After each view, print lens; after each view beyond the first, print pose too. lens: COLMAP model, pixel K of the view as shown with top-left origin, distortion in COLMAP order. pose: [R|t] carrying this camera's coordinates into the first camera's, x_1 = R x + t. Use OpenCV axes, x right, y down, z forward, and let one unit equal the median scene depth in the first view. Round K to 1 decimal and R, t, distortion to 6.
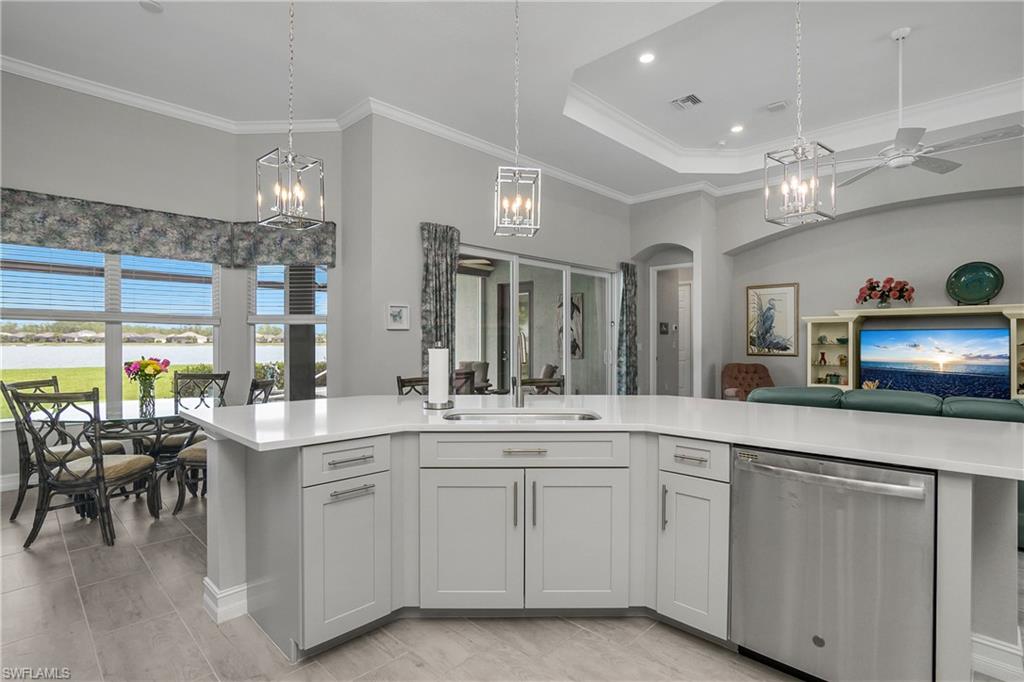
lens RADIAL K [[516.6, 0, 507.9], [0, 516.6, 337.8], [0, 0, 1]] dist [-0.022385, 0.001524]
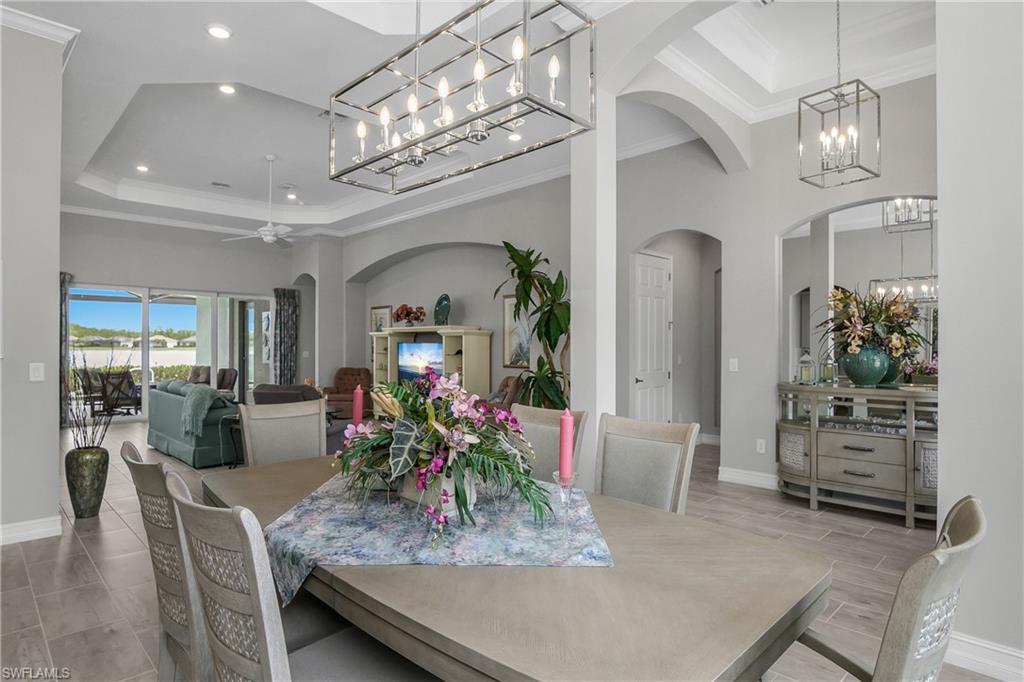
lens RADIAL K [[563.4, 0, 514.0], [0, 563.4, 341.0], [0, 0, 1]] dist [-0.005326, -0.001011]
pose [[0.999741, 0.001834, -0.022688, 1.011335], [-0.001863, 0.999998, -0.001227, -0.017516], [0.022686, 0.001269, 0.999742, -0.467448]]
